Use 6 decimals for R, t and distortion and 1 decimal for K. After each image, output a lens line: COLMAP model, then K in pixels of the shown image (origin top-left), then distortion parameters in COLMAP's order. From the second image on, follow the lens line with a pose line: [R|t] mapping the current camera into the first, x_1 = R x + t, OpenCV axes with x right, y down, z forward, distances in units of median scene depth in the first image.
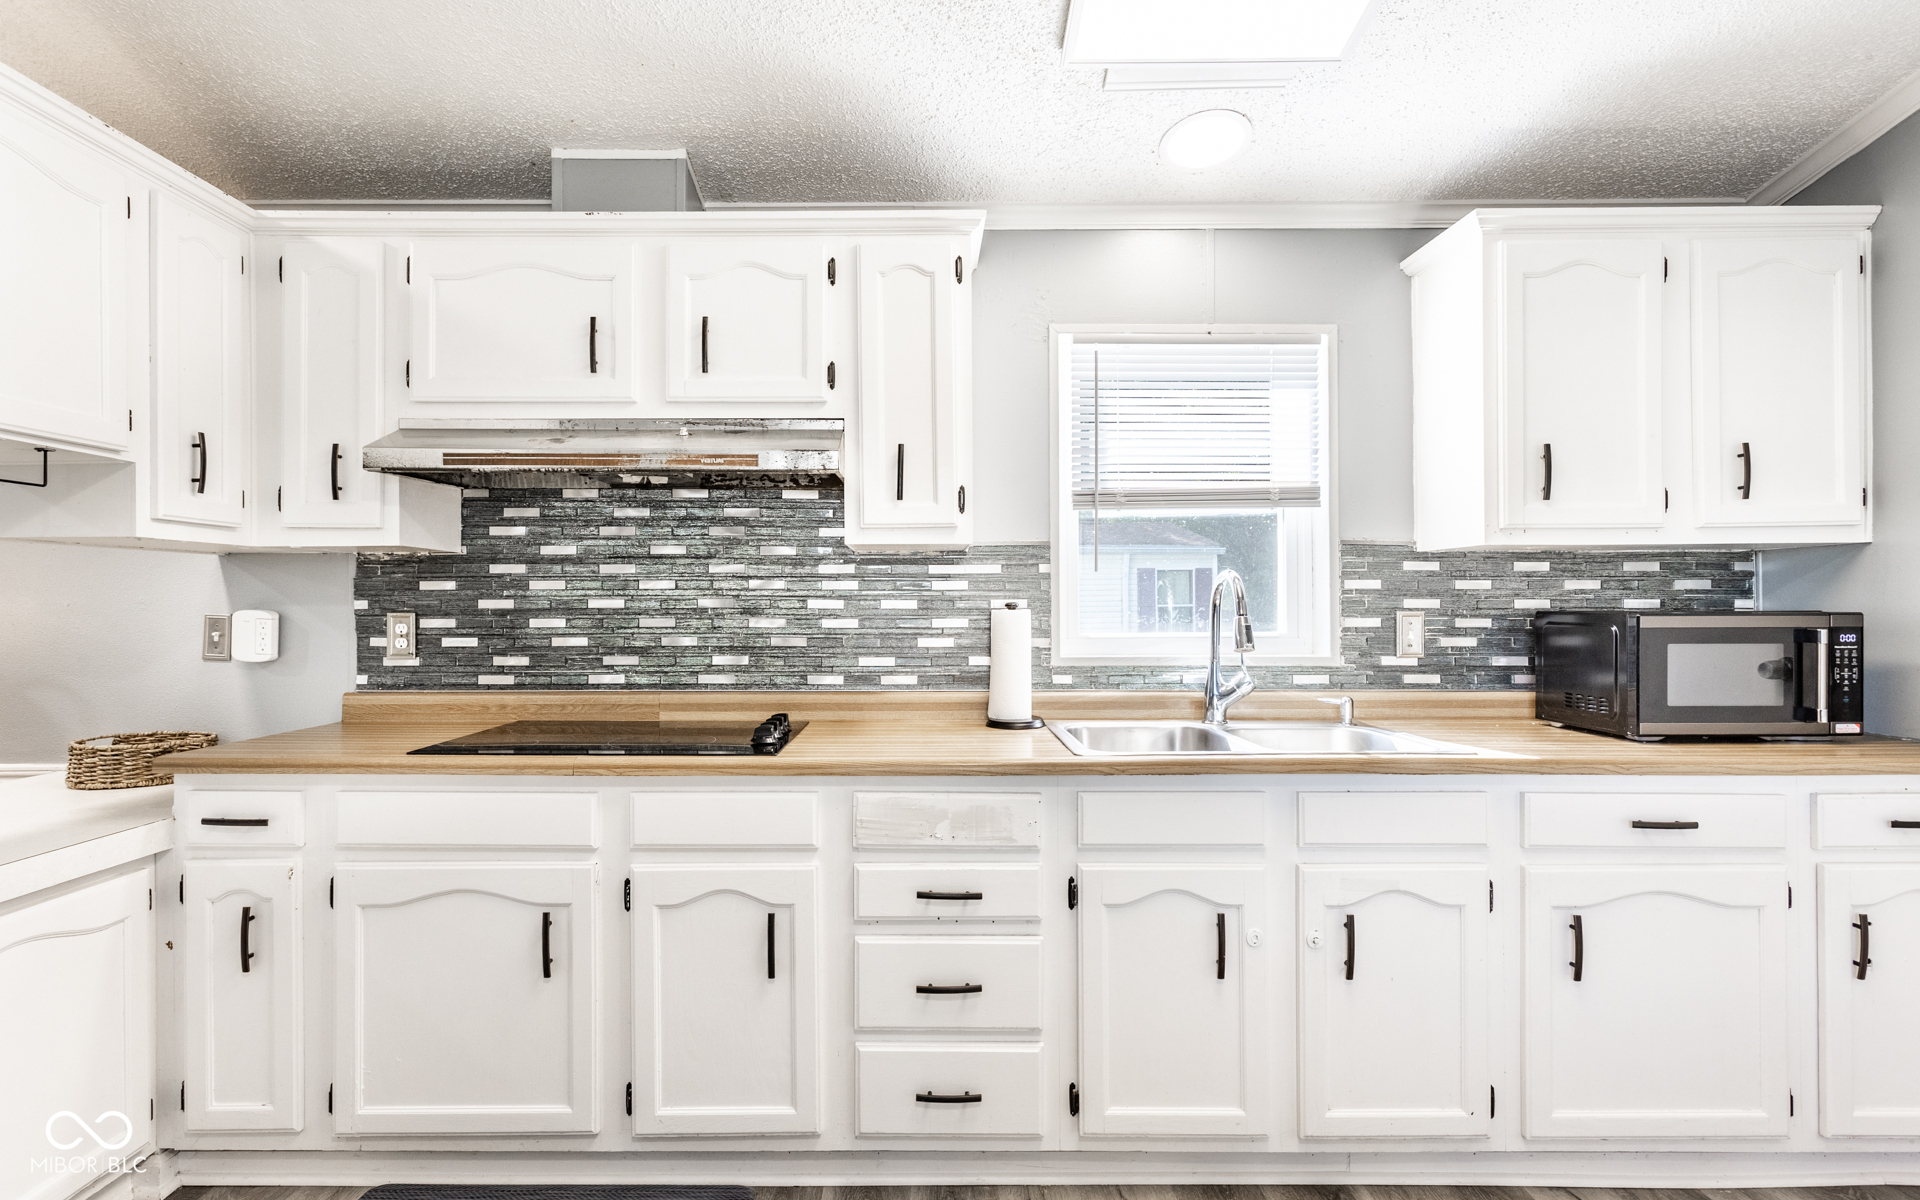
lens RADIAL K [[951.8, 0, 932.8], [0, 951.8, 603.1], [0, 0, 1]] dist [-0.000203, 0.000710]
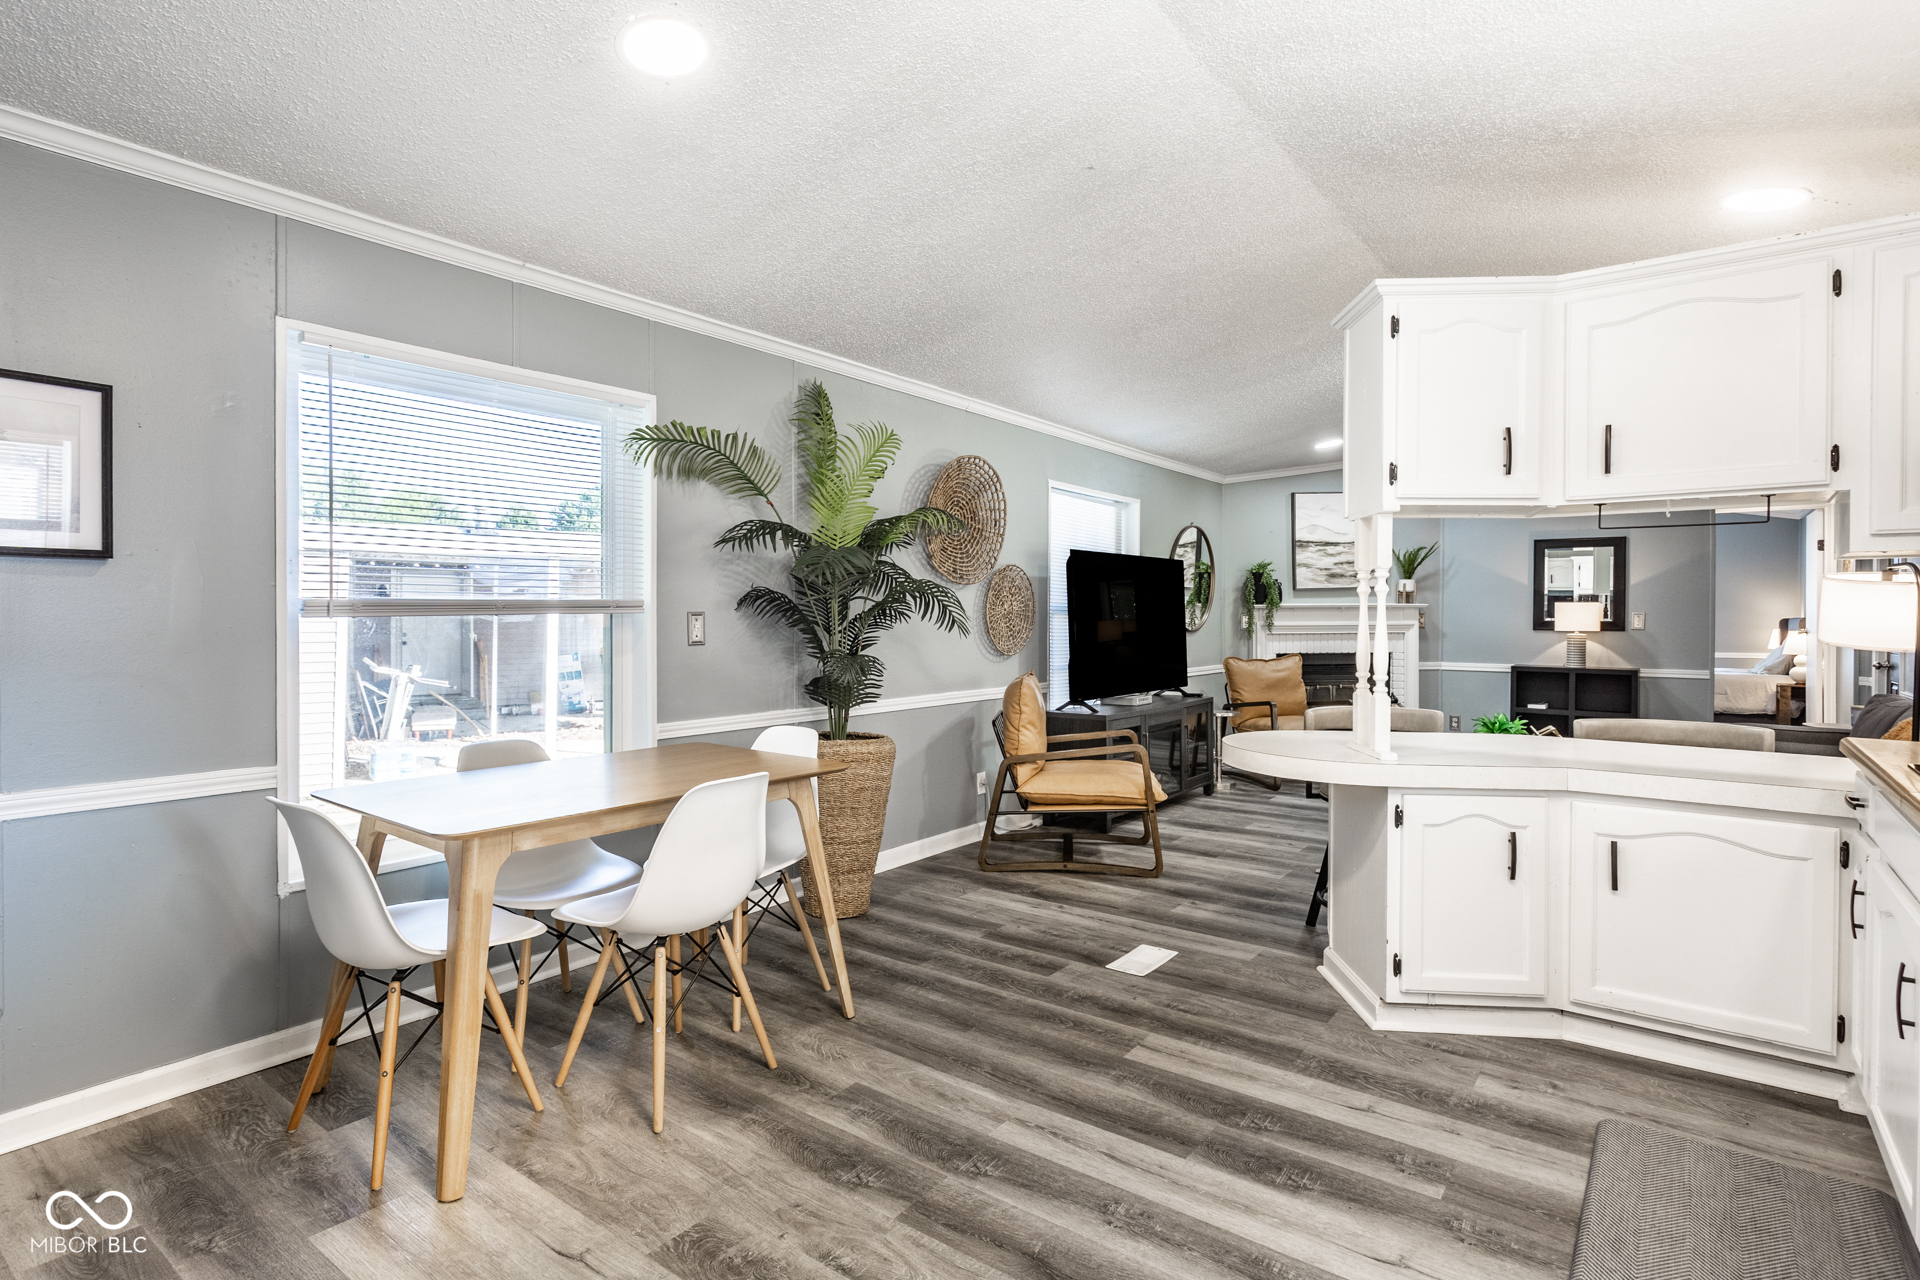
lens RADIAL K [[959.4, 0, 928.7], [0, 959.4, 619.3], [0, 0, 1]] dist [0.000901, 0.000769]
pose [[-0.616896, 0.009380, -0.786989, 0.631058], [0.003702, 0.999952, 0.009017, -0.000890], [0.787036, 0.002649, -0.616902, 0.634469]]
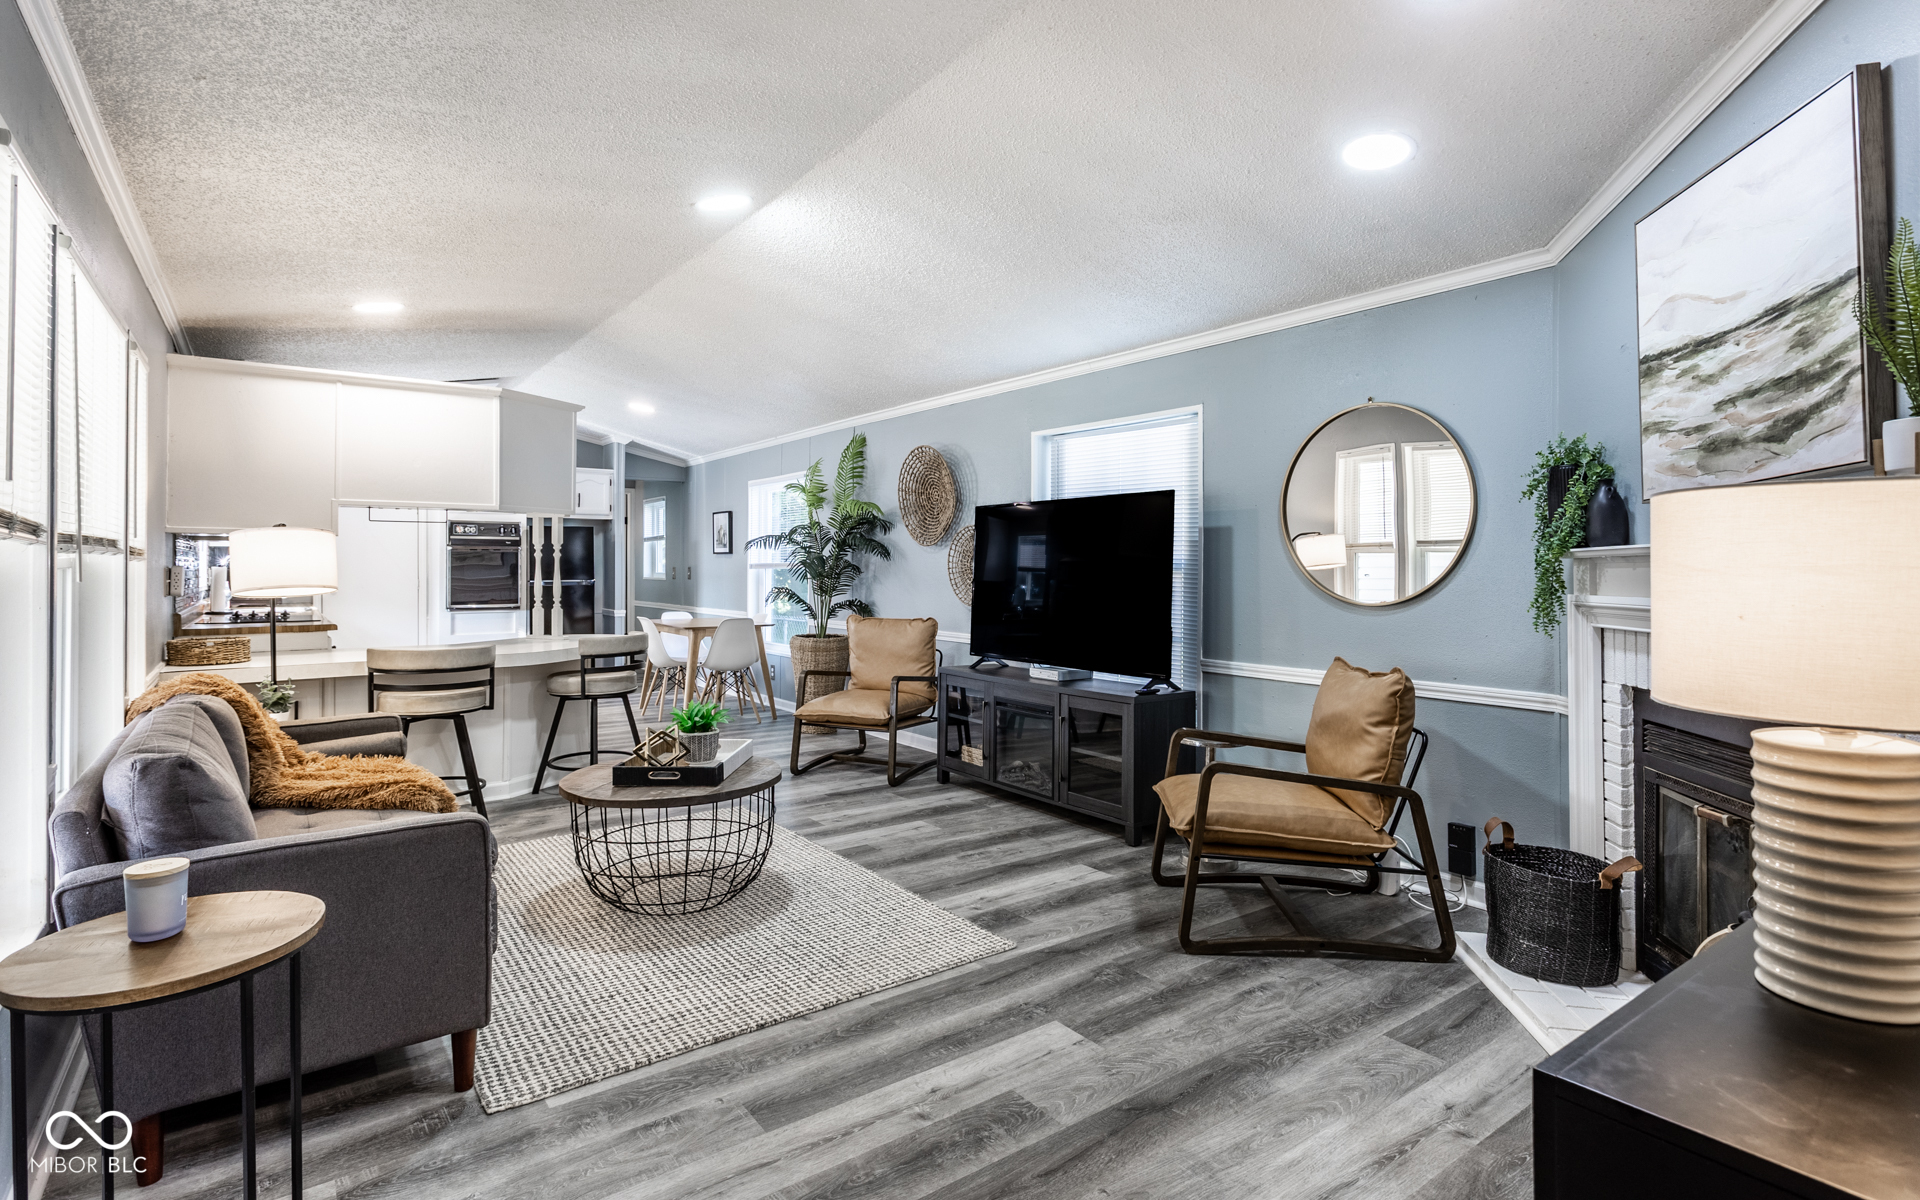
lens RADIAL K [[929.9, 0, 954.0], [0, 929.9, 555.4], [0, 0, 1]] dist [-0.001427, 0.000152]
pose [[-0.597215, 0.011761, 0.801995, -2.871717], [-0.004042, 0.999836, -0.017672, 0.014485], [-0.802071, -0.013796, -0.597069, 0.873642]]
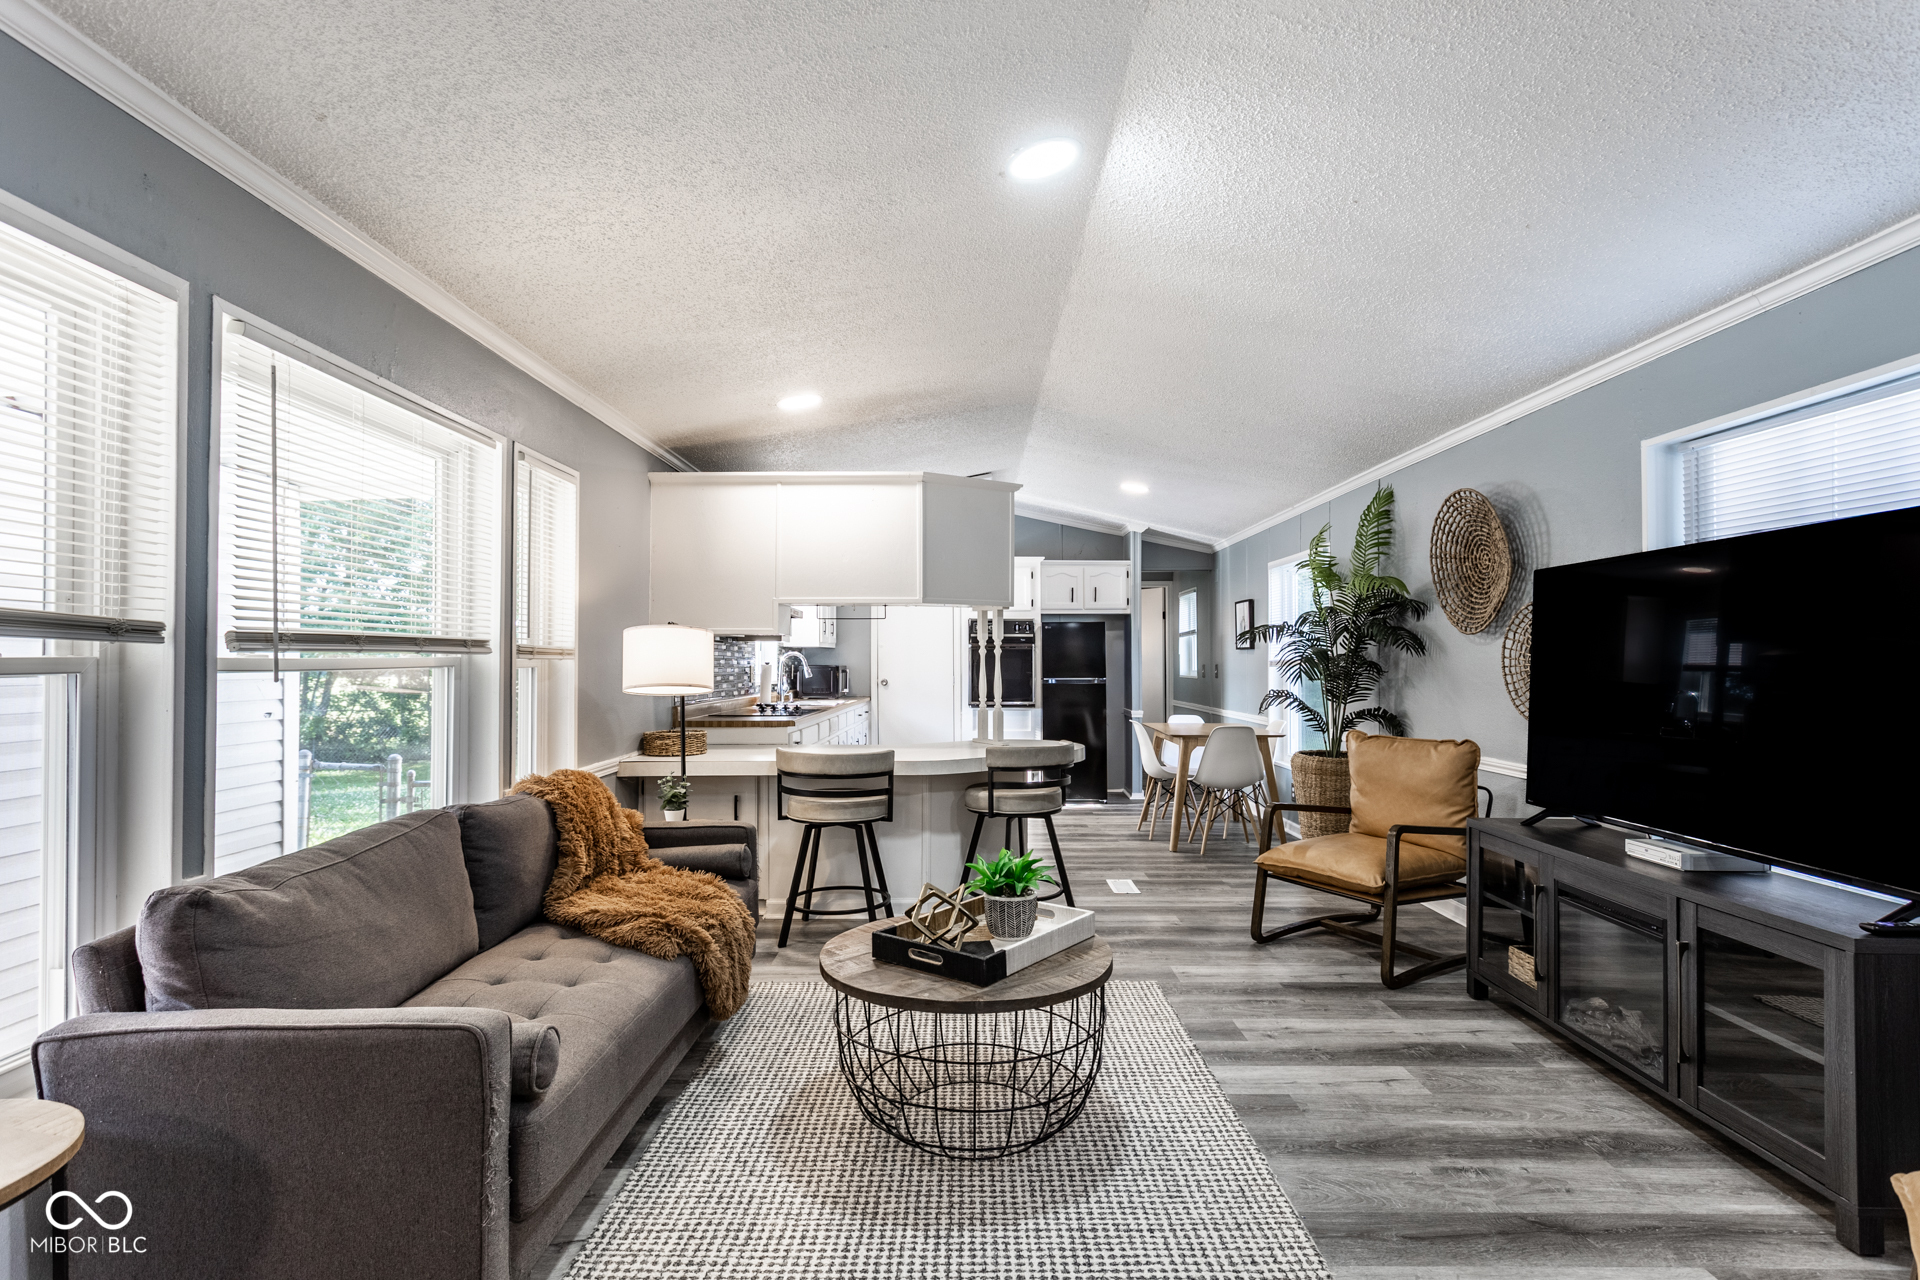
lens RADIAL K [[917.9, 0, 970.4], [0, 917.9, 642.4], [0, 0, 1]] dist [0.002067, 0.001473]
pose [[-0.010700, 0.024783, 0.999636, -2.529265], [-0.006306, 0.999671, -0.024851, 0.008359], [-0.999923, -0.006570, -0.010540, 0.406672]]
